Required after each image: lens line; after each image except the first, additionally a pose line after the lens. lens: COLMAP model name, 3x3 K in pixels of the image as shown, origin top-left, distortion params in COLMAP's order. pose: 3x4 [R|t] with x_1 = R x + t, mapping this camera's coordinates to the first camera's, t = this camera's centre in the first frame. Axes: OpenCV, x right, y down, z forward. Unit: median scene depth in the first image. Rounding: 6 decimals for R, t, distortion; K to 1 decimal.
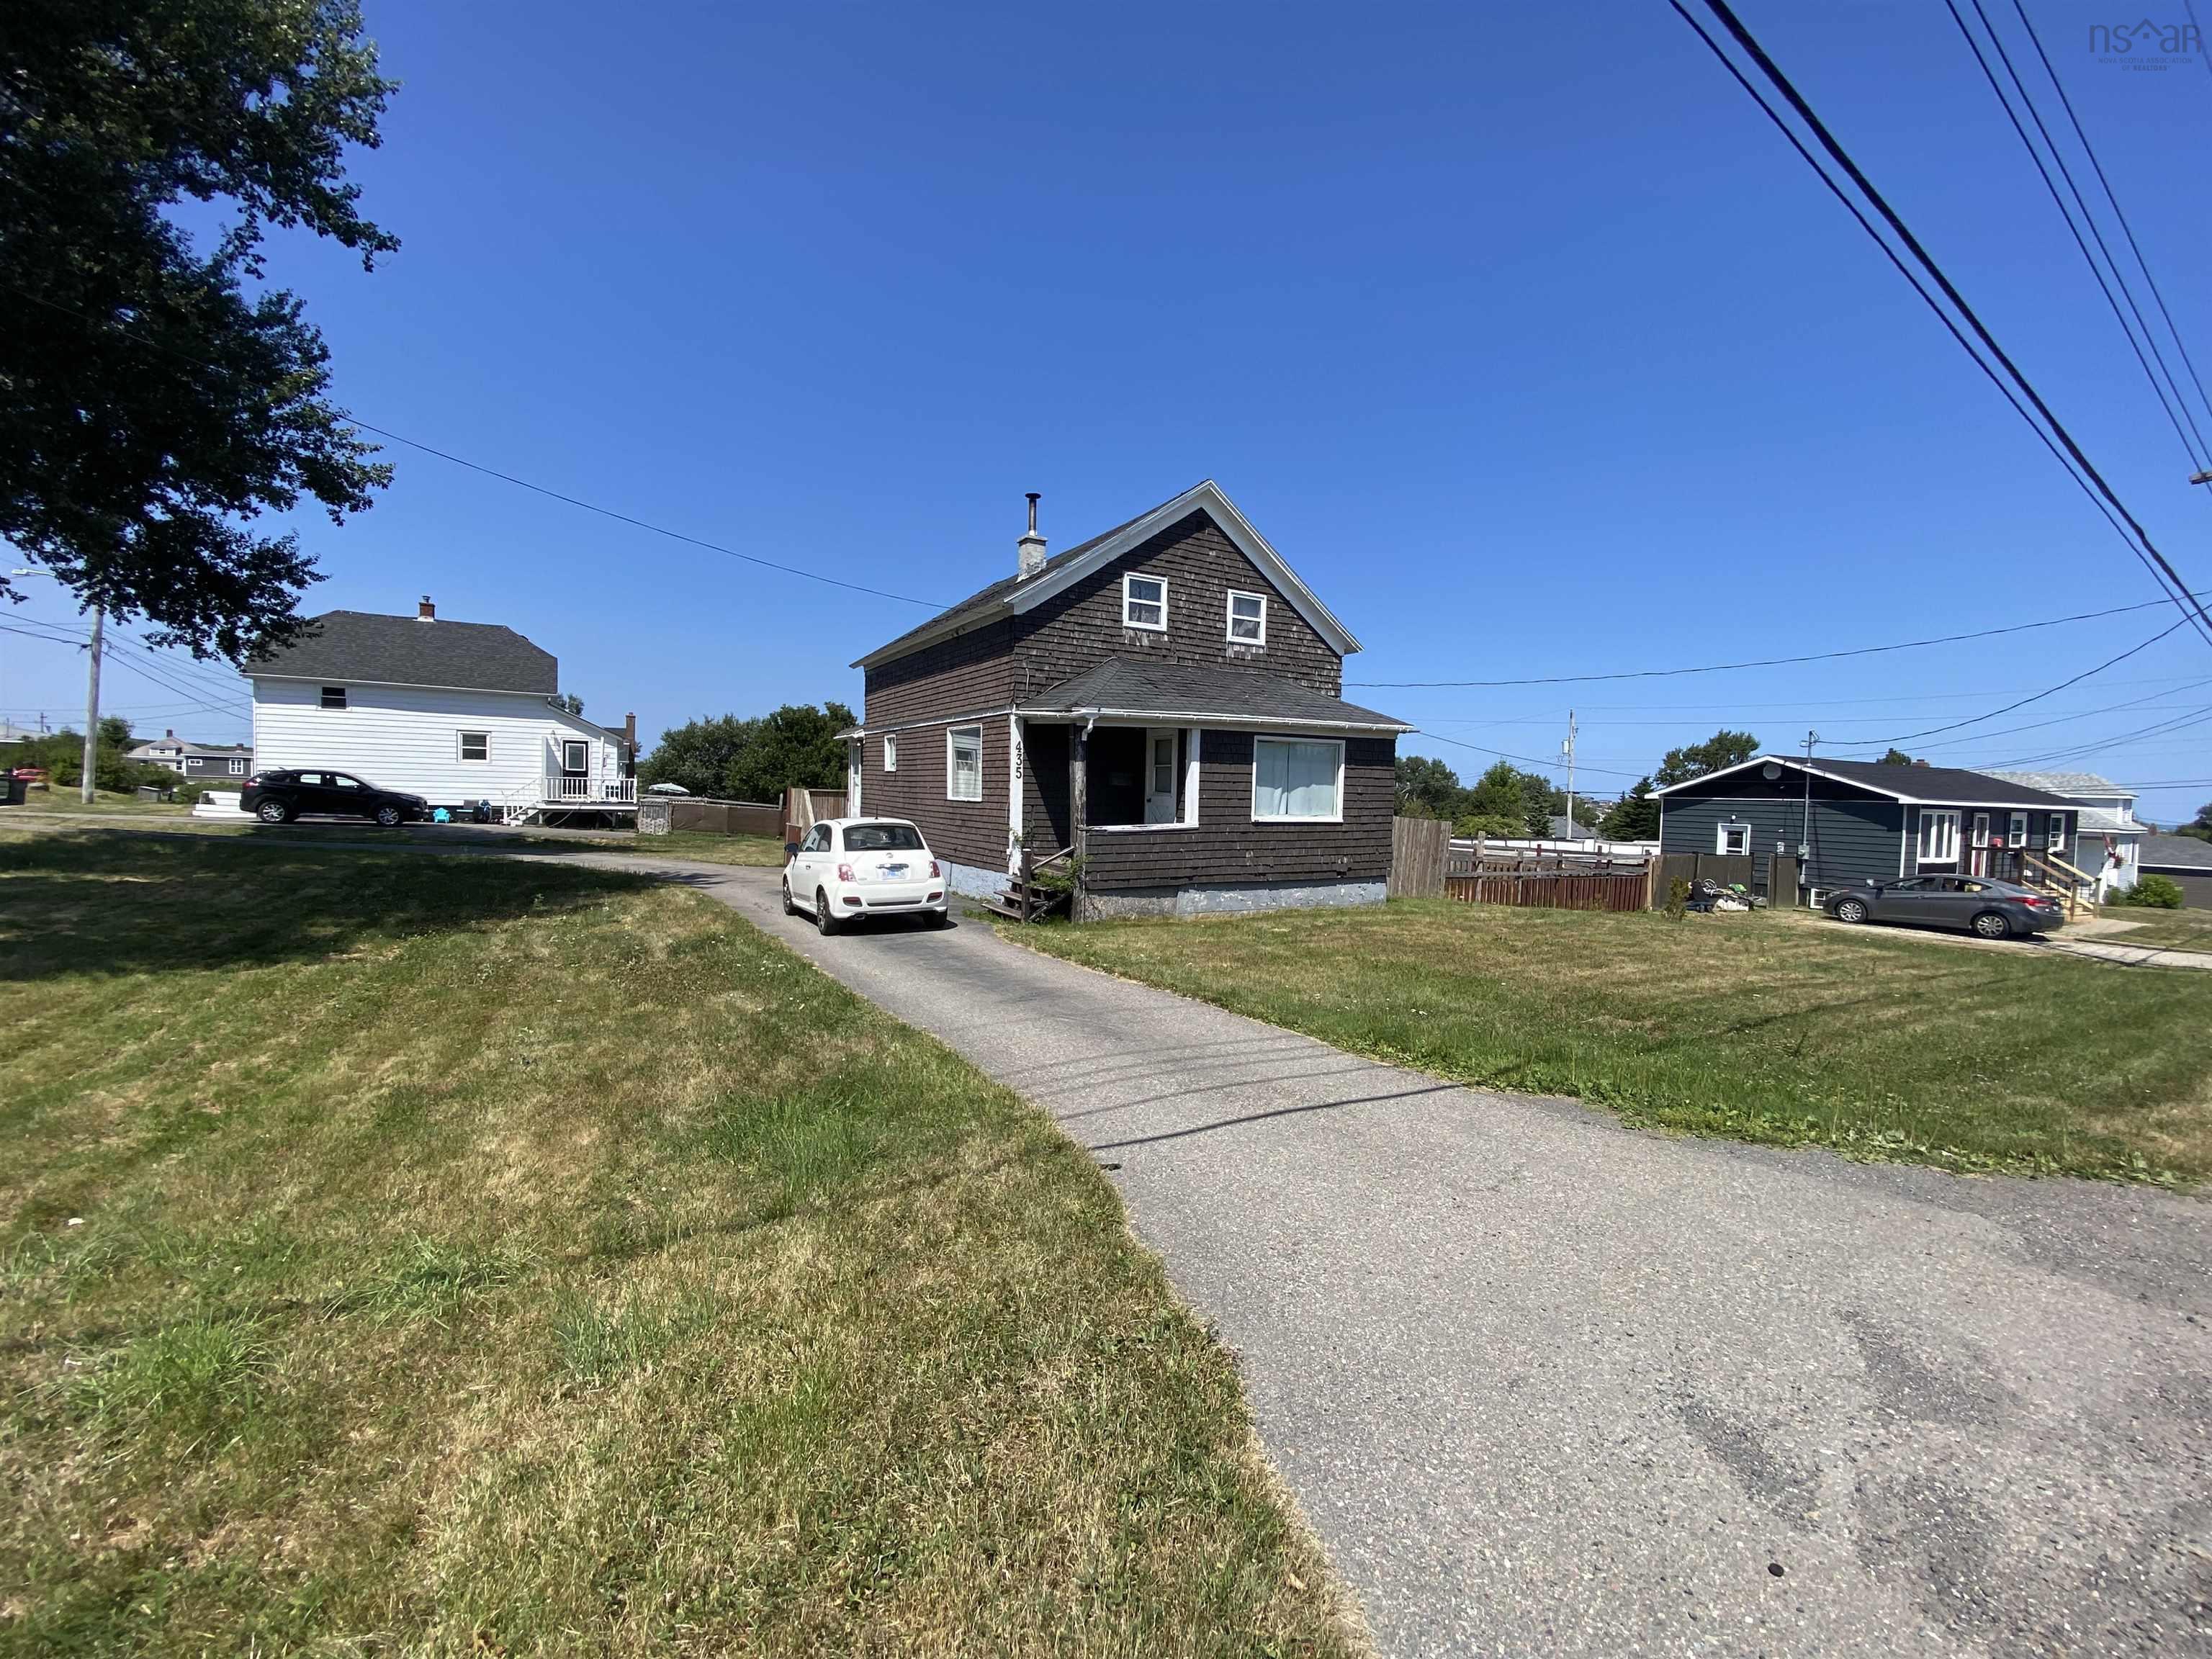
lens RADIAL K [[874.1, 0, 1102.0], [0, 874.1, 831.5], [0, 0, 1]] dist [0.012524, -0.019916]
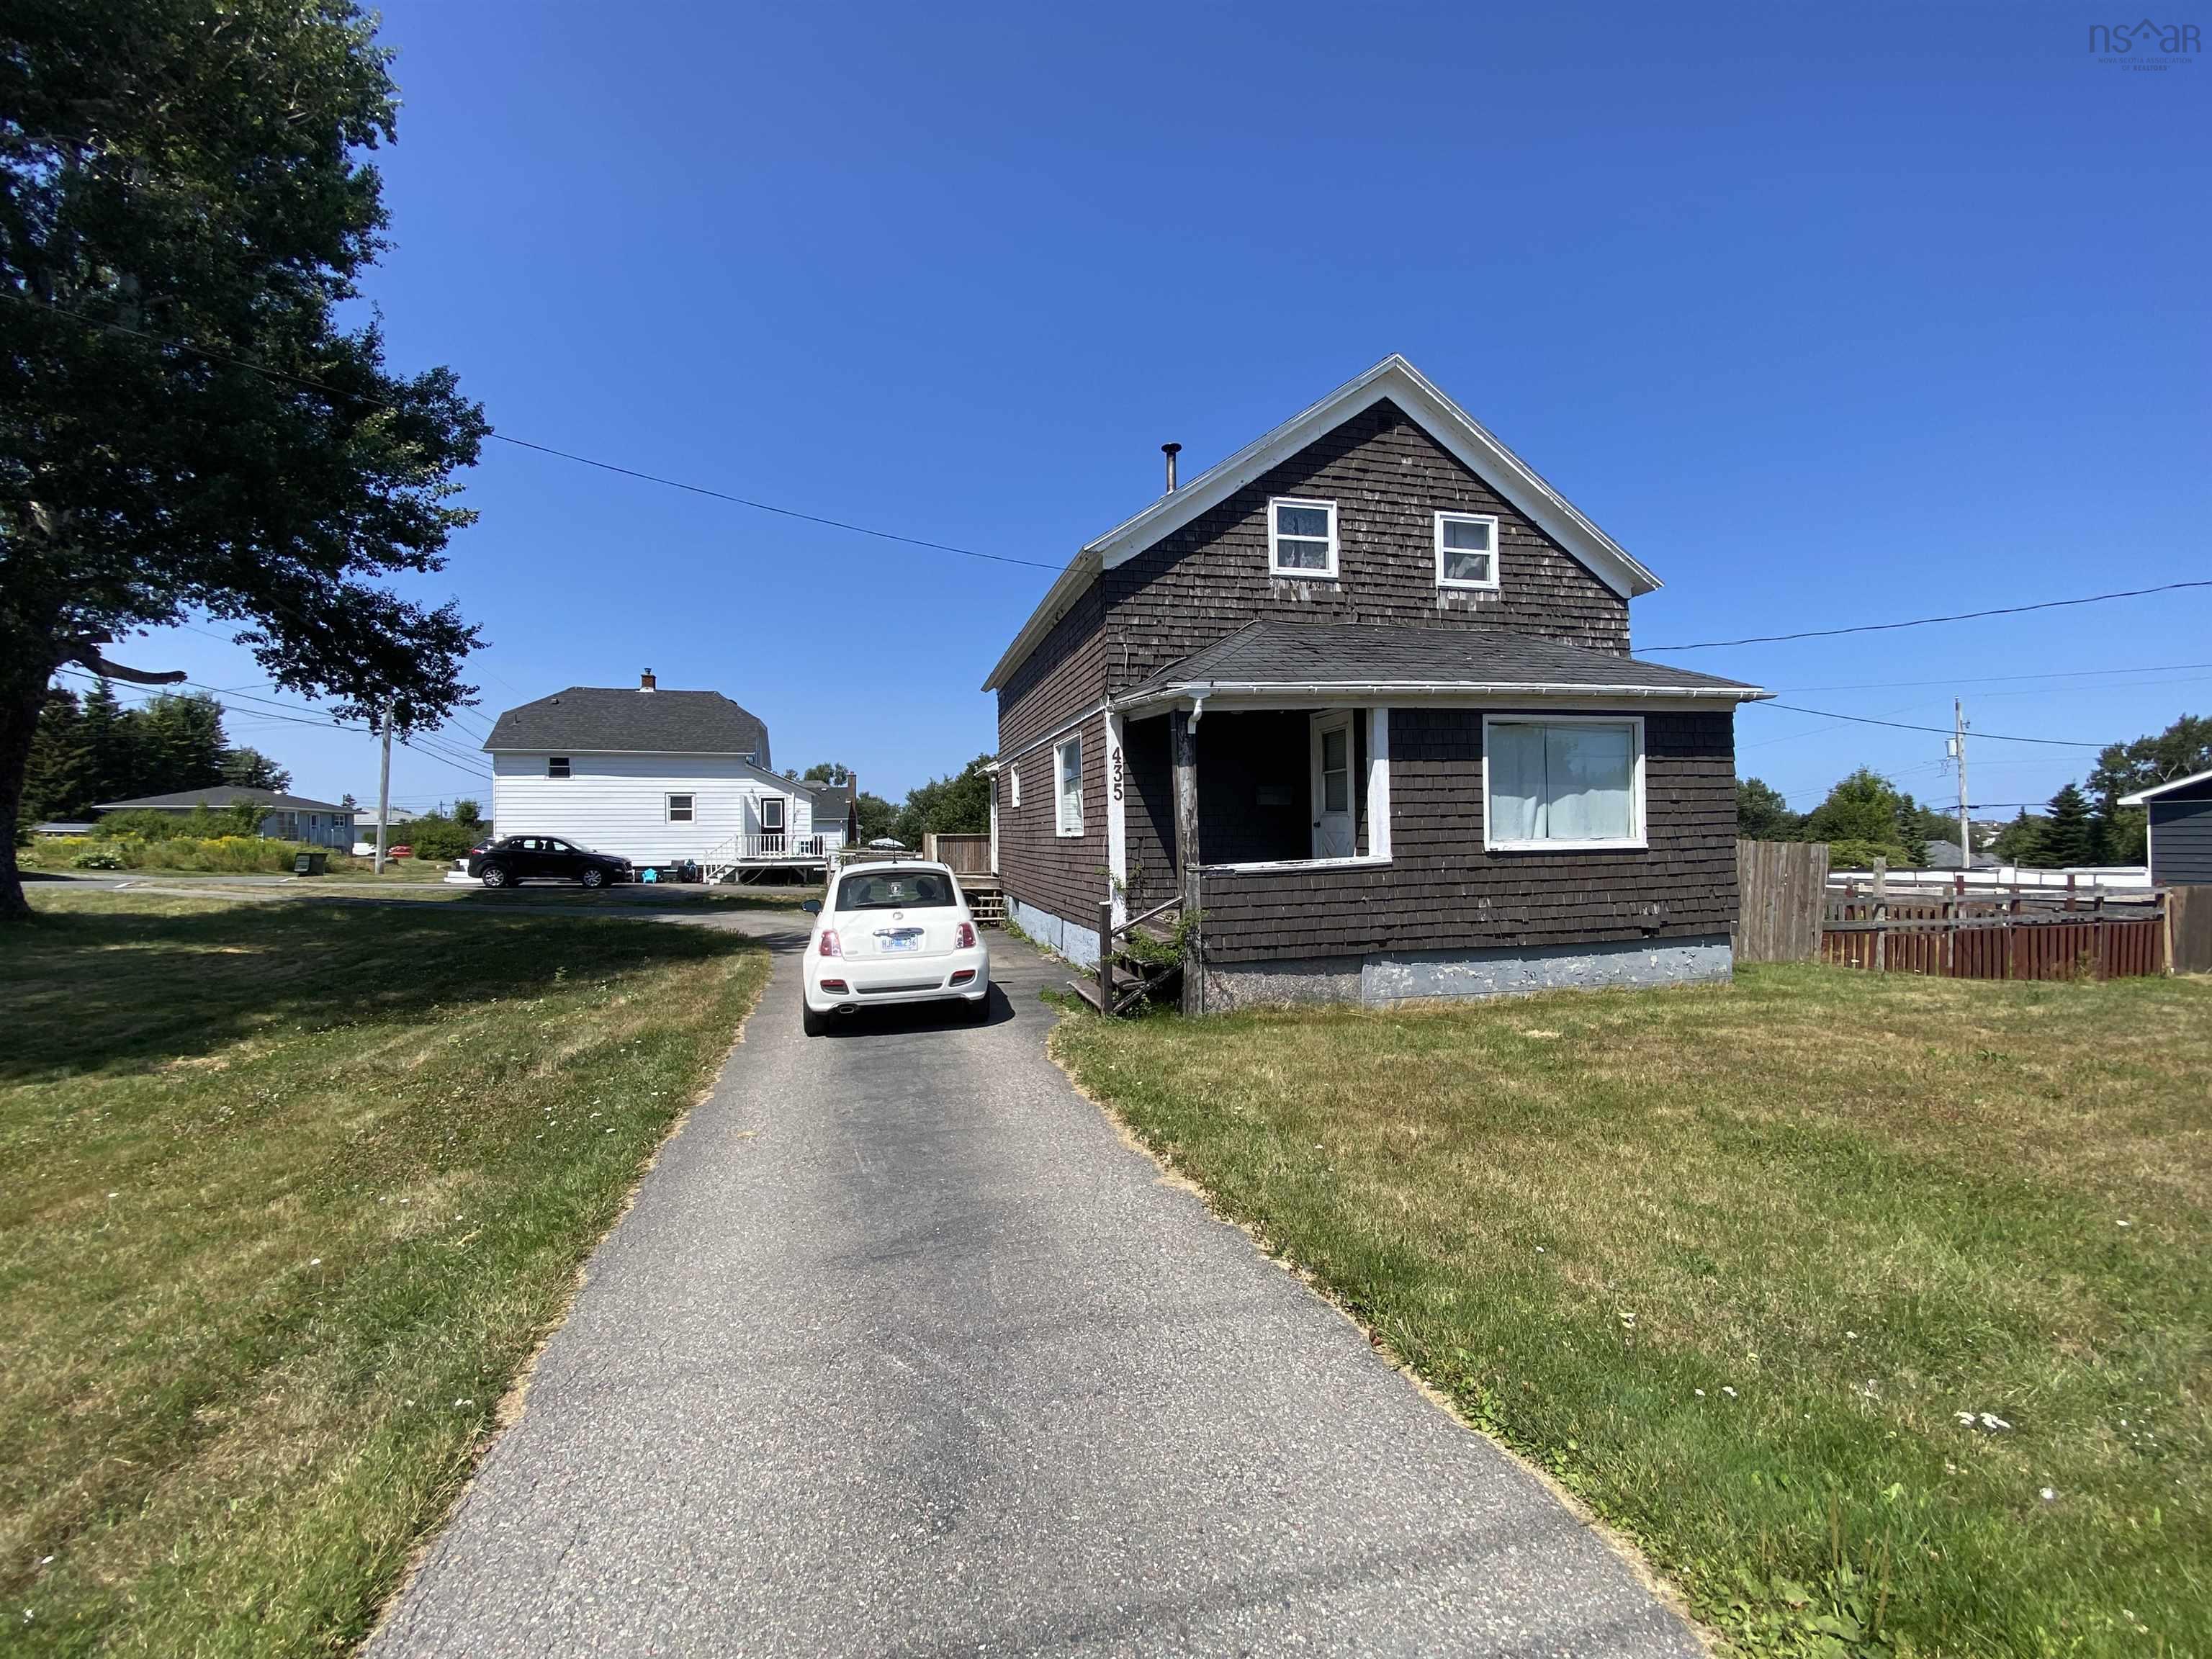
lens RADIAL K [[874.1, 0, 1102.0], [0, 874.1, 831.5], [0, 0, 1]] dist [0.012524, -0.019916]
pose [[0.961629, -0.039740, -0.271460, 0.075008], [0.025117, 0.998050, -0.057135, 0.003549], [0.273202, 0.048125, 0.960752, 0.306498]]
